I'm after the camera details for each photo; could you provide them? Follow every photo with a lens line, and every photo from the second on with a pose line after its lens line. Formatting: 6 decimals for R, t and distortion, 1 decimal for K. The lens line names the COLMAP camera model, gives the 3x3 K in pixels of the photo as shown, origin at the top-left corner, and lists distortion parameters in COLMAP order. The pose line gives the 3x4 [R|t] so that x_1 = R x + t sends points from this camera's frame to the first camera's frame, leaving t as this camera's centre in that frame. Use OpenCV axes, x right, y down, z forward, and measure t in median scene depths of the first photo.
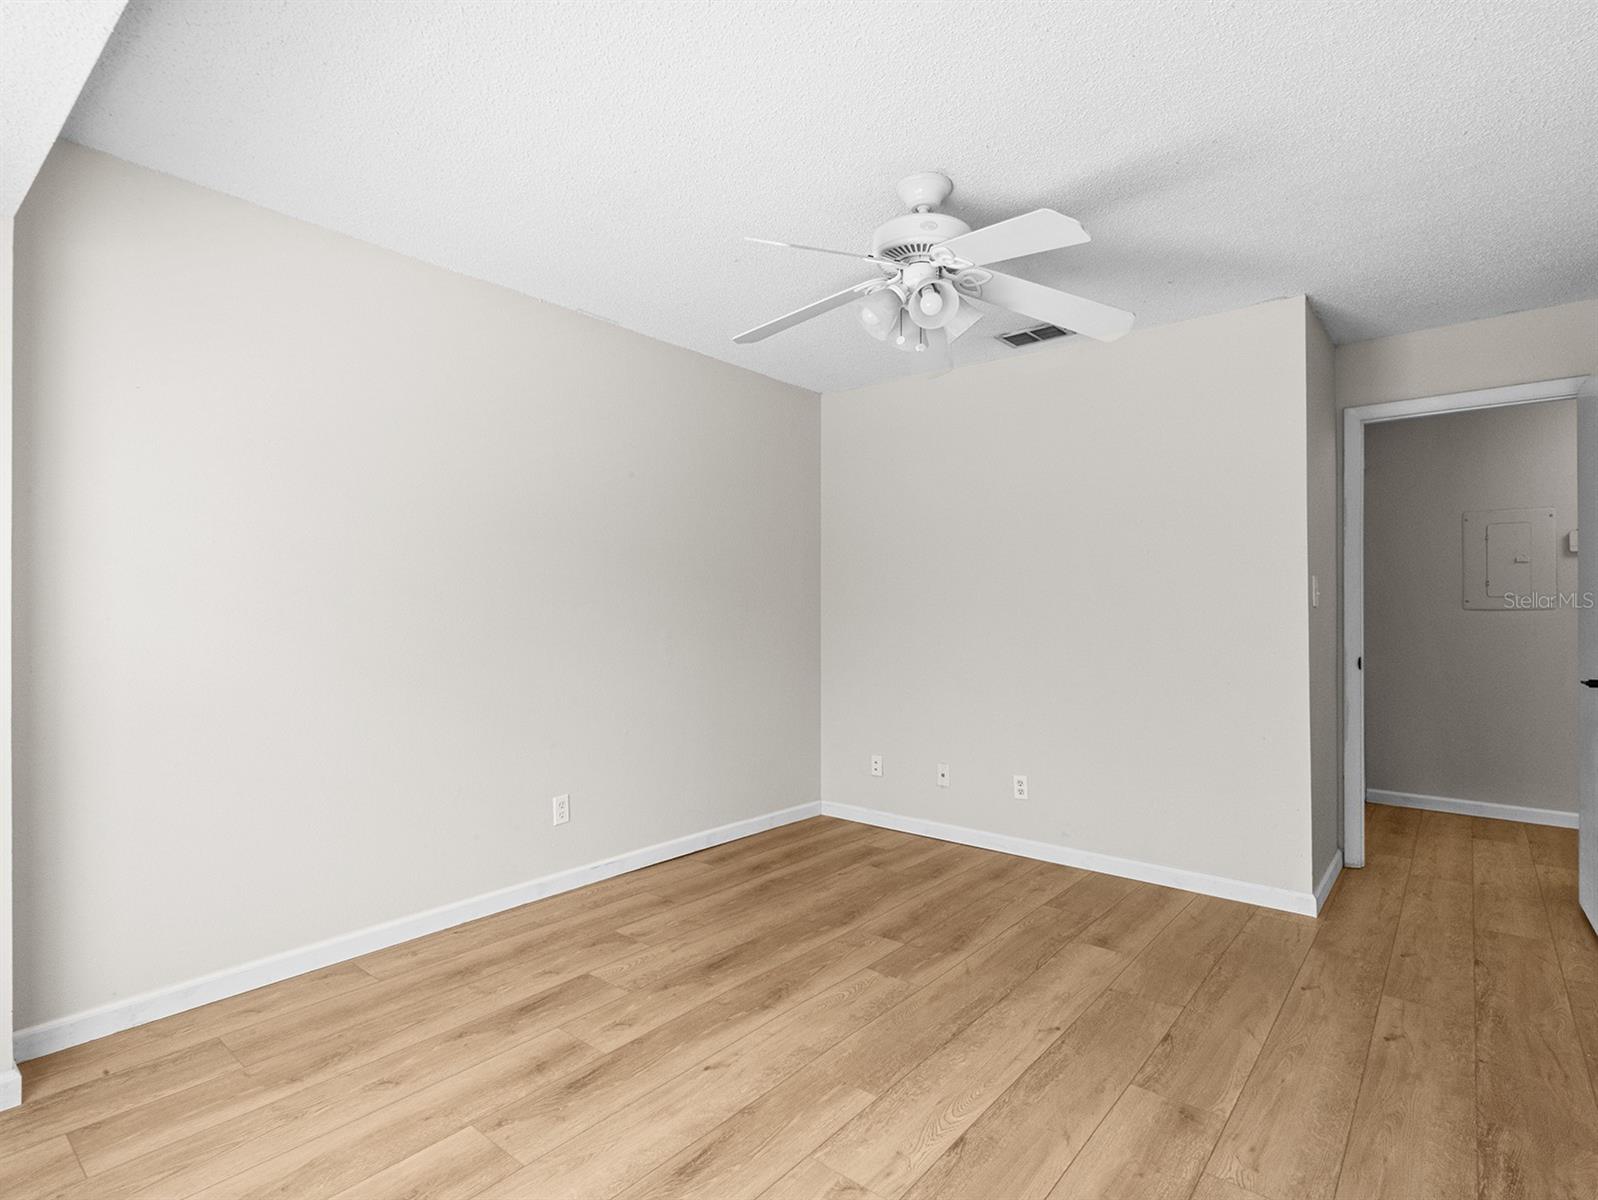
lens RADIAL K [[817.7, 0, 788.1], [0, 817.7, 600.0], [0, 0, 1]] dist [-0.002691, 0.002235]
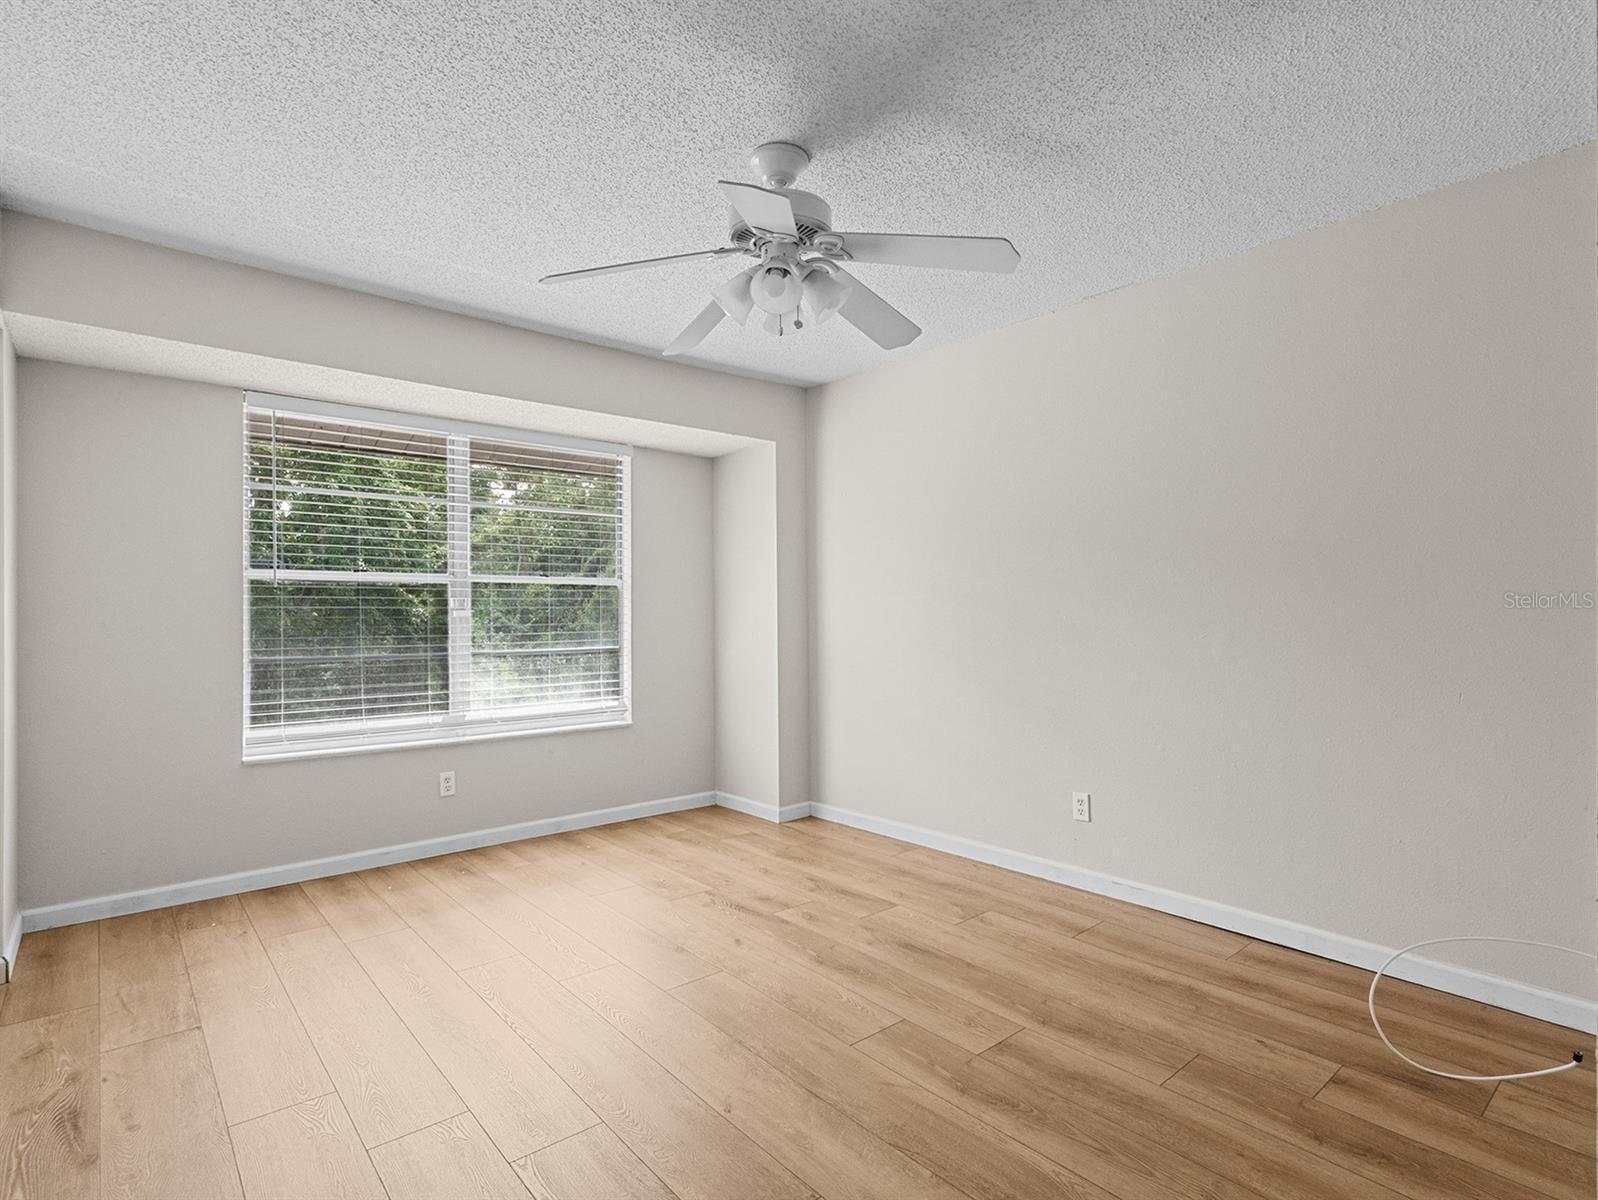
lens RADIAL K [[817.7, 0, 788.1], [0, 817.7, 600.0], [0, 0, 1]] dist [-0.002691, 0.002235]
pose [[-0.177458, -0.015814, -0.984001, 0.876747], [0.020863, 0.999586, -0.019827, 0.016672], [0.983907, -0.024048, -0.177054, 0.932510]]
